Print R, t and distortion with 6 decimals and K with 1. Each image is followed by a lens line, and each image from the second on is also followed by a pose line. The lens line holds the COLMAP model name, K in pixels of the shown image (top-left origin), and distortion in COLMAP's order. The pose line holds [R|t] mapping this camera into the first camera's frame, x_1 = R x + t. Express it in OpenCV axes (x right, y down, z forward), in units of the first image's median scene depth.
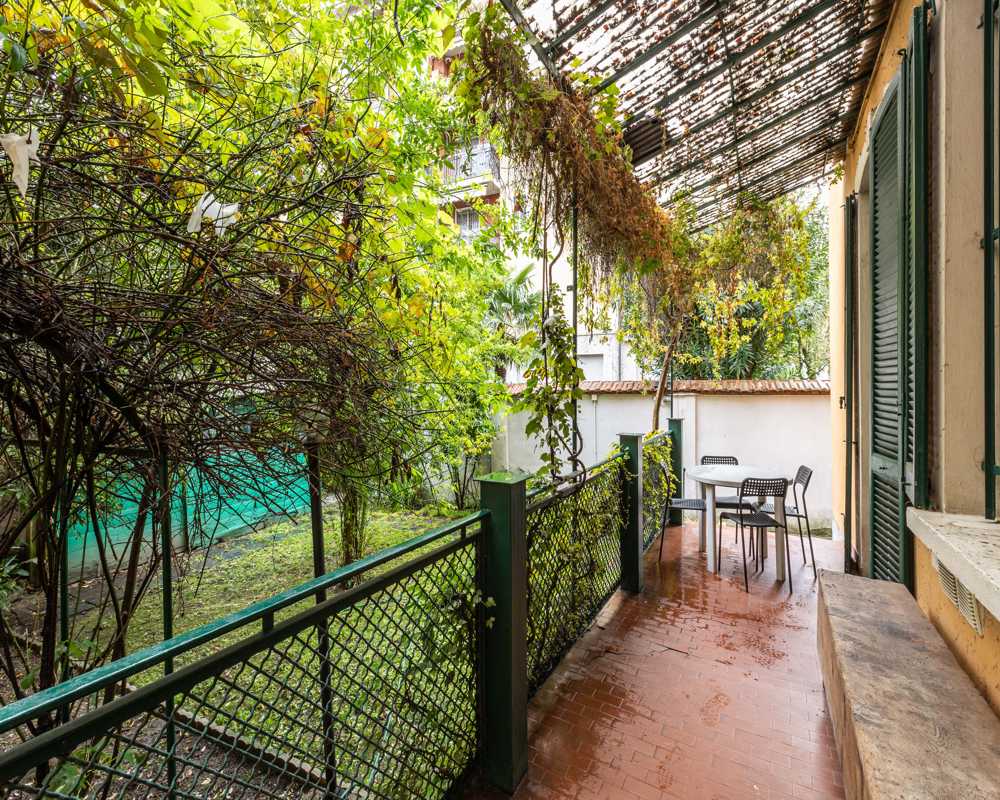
lens RADIAL K [[460.3, 0, 499.3], [0, 460.3, 378.0], [0, 0, 1]] dist [0.000489, -0.000269]
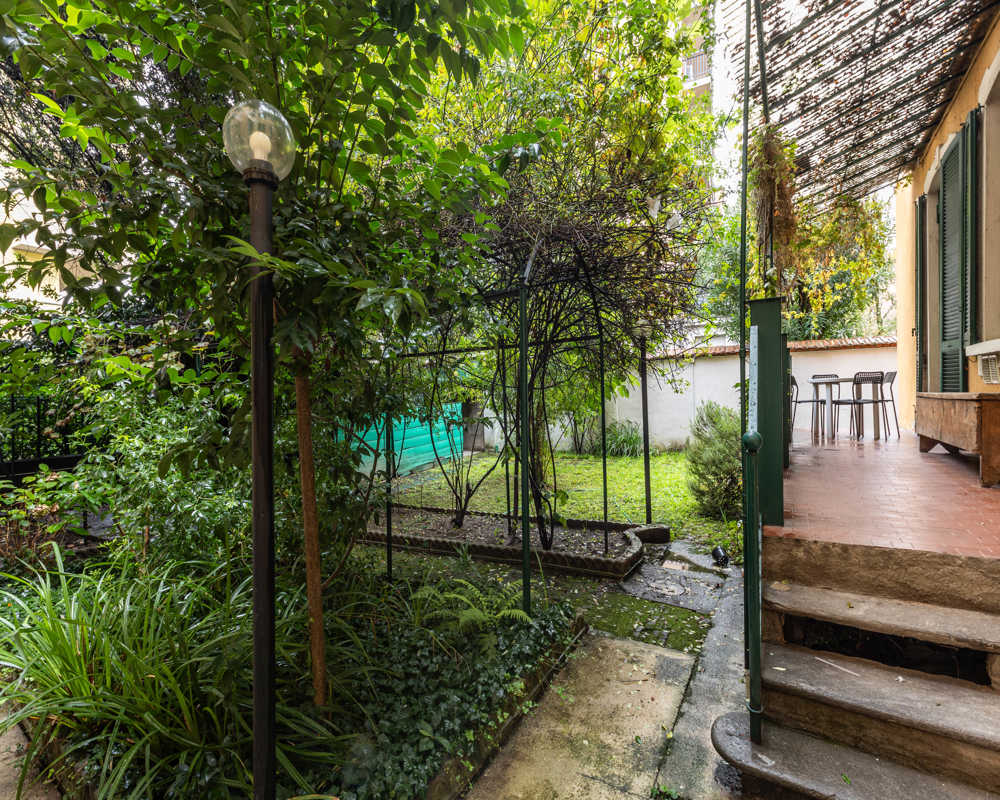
lens RADIAL K [[448.7, 0, 500.2], [0, 448.7, 389.5], [0, 0, 1]] dist [0.000804, -0.000466]
pose [[0.998292, -0.020717, -0.054626, -0.532332], [0.021941, 0.999520, 0.021888, 0.175996], [0.054147, -0.023049, 0.998267, -0.549585]]
